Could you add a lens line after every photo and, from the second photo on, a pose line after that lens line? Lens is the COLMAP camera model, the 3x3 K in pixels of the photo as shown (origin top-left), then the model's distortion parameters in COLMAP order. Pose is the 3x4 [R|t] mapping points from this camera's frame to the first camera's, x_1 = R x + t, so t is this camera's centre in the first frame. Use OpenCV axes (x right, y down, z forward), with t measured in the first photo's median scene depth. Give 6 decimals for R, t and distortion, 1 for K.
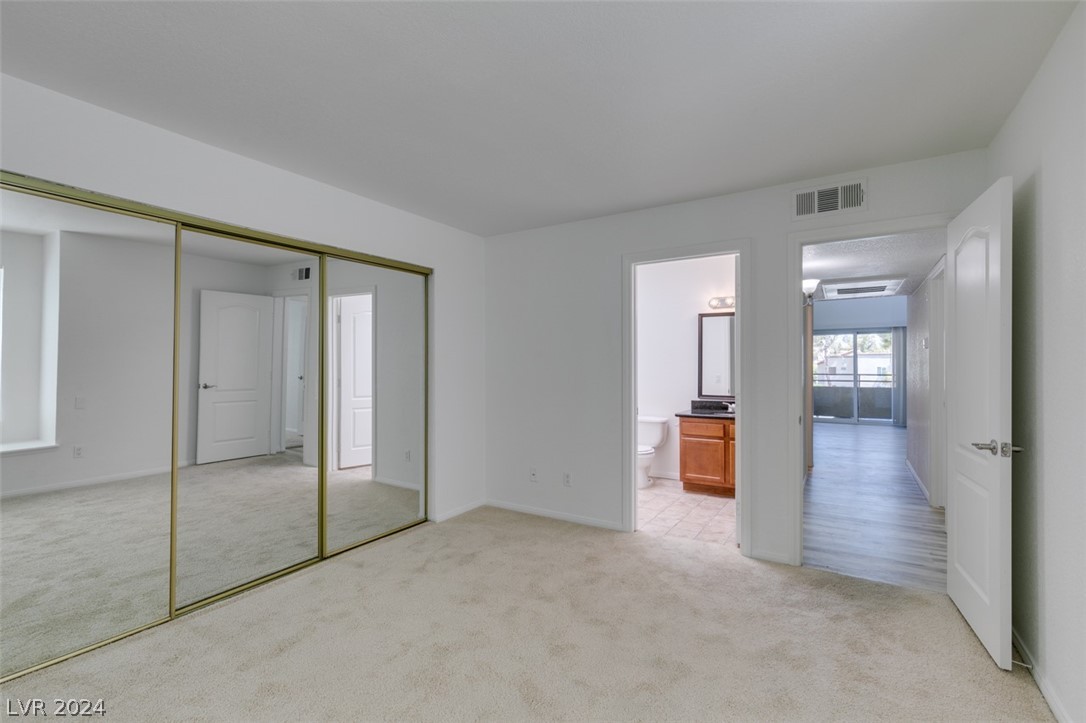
lens RADIAL K [[489.6, 0, 545.9], [0, 489.6, 364.3], [0, 0, 1]] dist [0.006696, -0.001349]
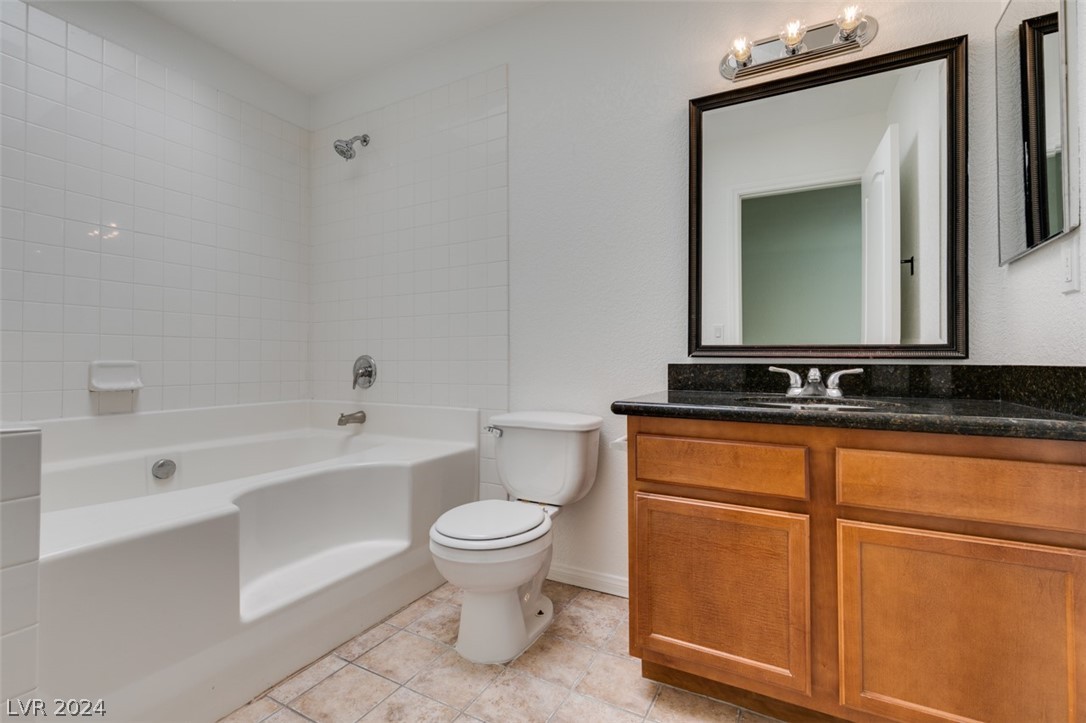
lens RADIAL K [[489.6, 0, 540.3], [0, 489.6, 356.6], [0, 0, 1]] dist [0.006696, -0.001349]
pose [[0.998639, 0.001485, 0.052141, 0.209544], [-0.001295, 0.999992, -0.003674, 0.075688], [-0.052146, 0.003601, 0.998633, 0.729090]]
